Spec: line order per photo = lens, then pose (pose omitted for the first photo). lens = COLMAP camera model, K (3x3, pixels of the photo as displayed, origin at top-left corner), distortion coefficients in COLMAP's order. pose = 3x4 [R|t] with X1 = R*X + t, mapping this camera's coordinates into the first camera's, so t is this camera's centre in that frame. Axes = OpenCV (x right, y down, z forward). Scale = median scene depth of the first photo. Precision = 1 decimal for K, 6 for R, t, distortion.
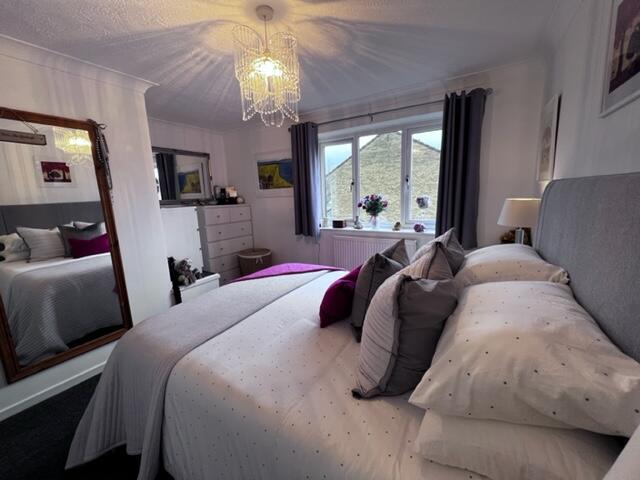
lens RADIAL K [[254.5, 0, 318.0], [0, 254.5, 238.6], [0, 0, 1]] dist [0.000768, -0.000205]
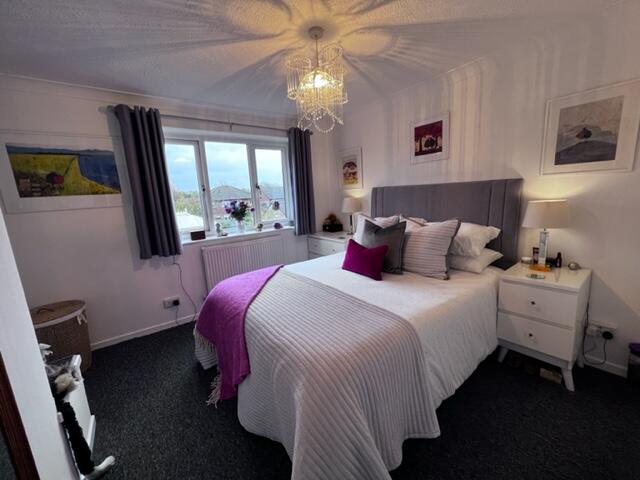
lens RADIAL K [[254.5, 0, 318.5], [0, 254.5, 238.4], [0, 0, 1]] dist [0.000768, -0.000205]
pose [[0.380049, -0.145318, 0.913480, -0.604967], [0.203236, 0.976567, 0.070799, -0.025939], [-0.902362, 0.158745, 0.400677, 0.296209]]
